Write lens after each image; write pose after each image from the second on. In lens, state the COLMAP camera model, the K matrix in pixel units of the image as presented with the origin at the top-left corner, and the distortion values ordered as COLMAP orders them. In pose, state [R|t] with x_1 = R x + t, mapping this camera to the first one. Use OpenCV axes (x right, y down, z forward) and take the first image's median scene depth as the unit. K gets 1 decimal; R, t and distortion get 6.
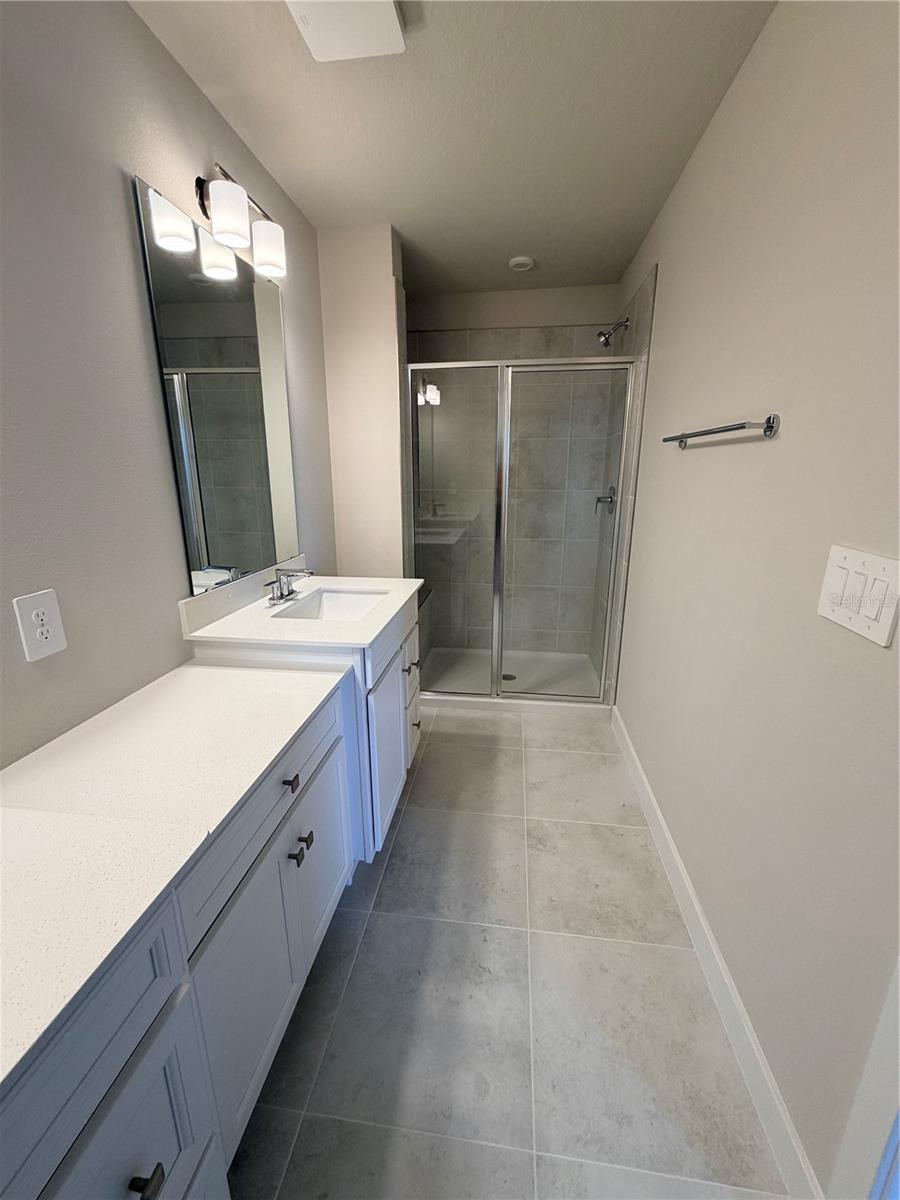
lens RADIAL K [[480.0, 0, 450.9], [0, 480.0, 594.0], [0, 0, 1]] dist [0.000100, 0.000451]
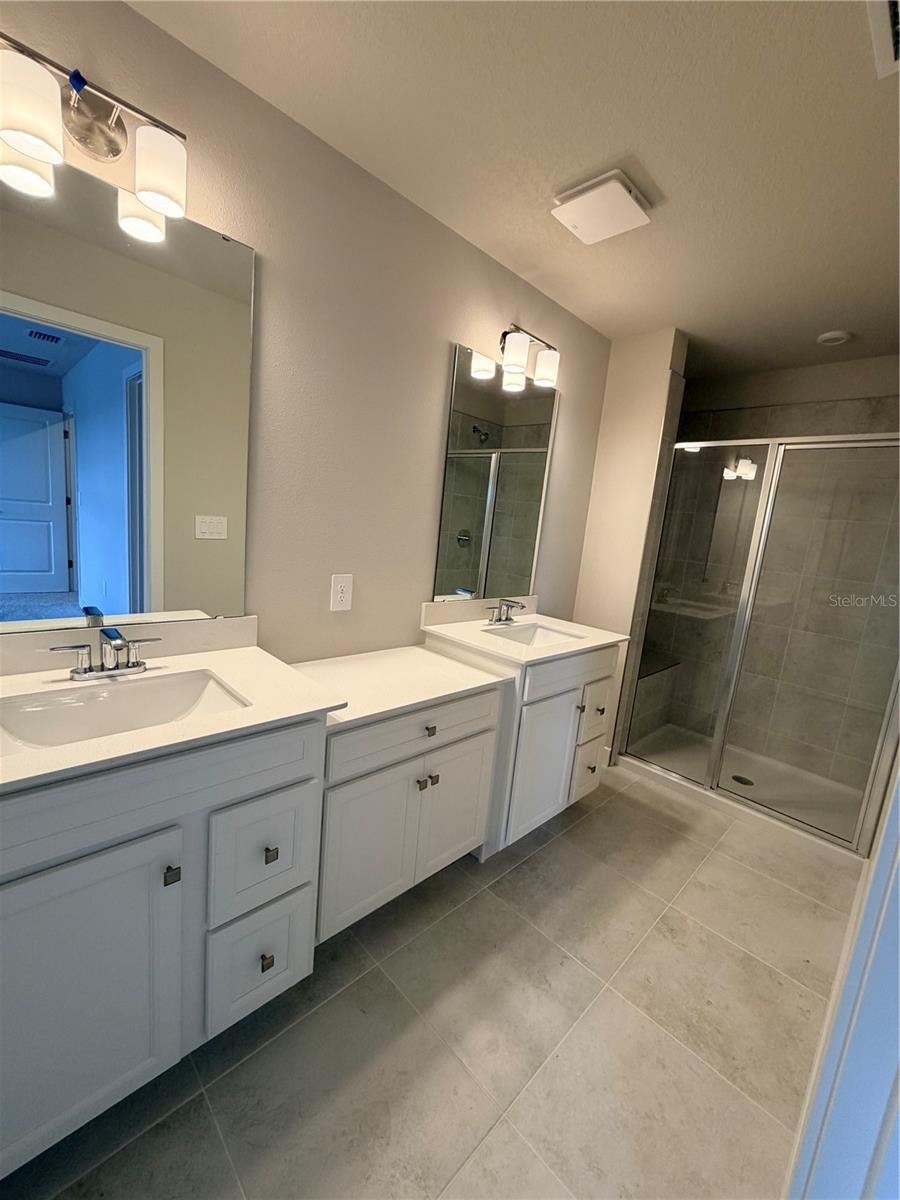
lens RADIAL K [[480.0, 0, 453.6], [0, 480.0, 594.2], [0, 0, 1]] dist [0.000100, 0.000451]
pose [[0.785834, 0.168812, -0.594951, 0.304830], [-0.245213, 0.968222, -0.049162, 0.030942], [0.567746, 0.184522, 0.802257, -0.114146]]
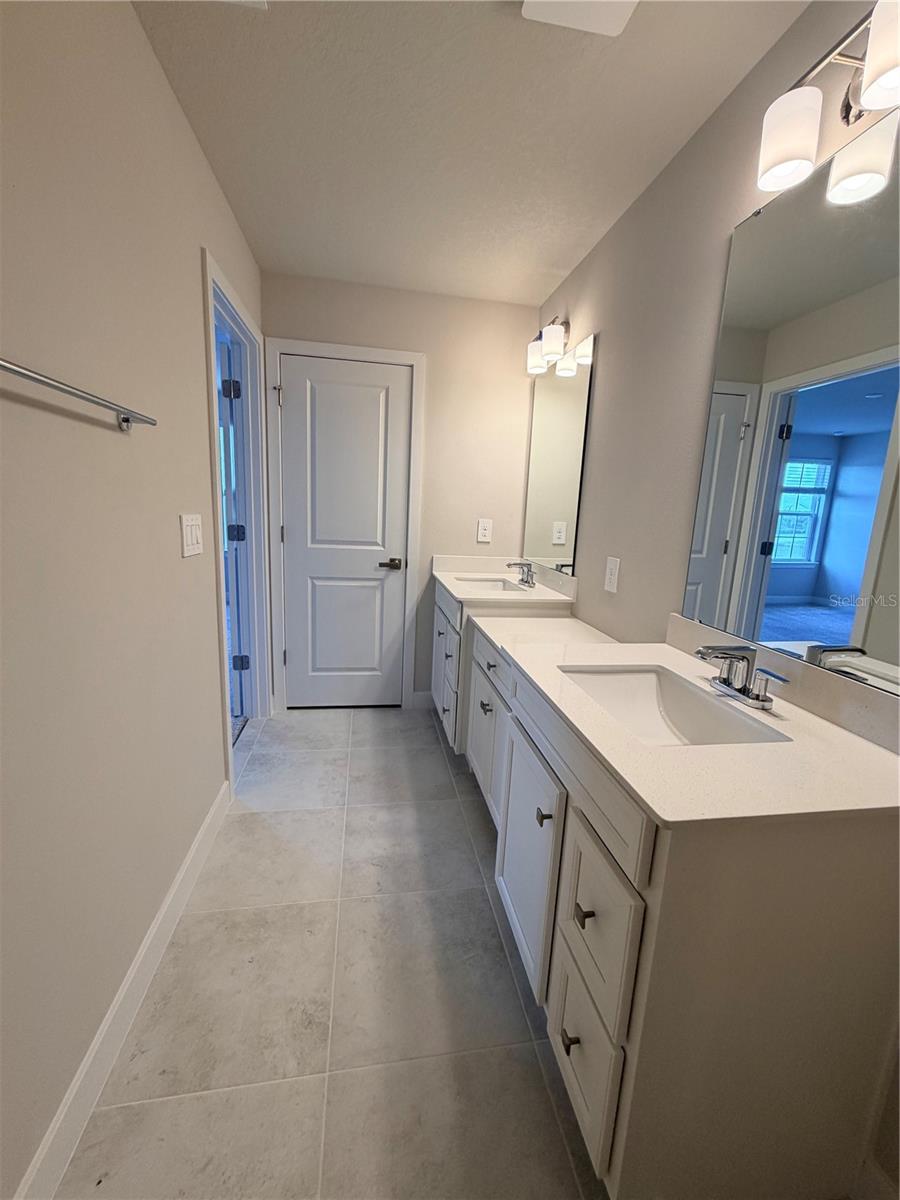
lens RADIAL K [[480.0, 0, 447.4], [0, 480.0, 588.3], [0, 0, 1]] dist [0.000100, 0.000451]
pose [[-0.955342, 0.005282, -0.295457, 0.201905], [-0.120526, 0.905931, 0.405909, -0.330287], [0.269807, 0.423392, -0.864837, 1.405355]]
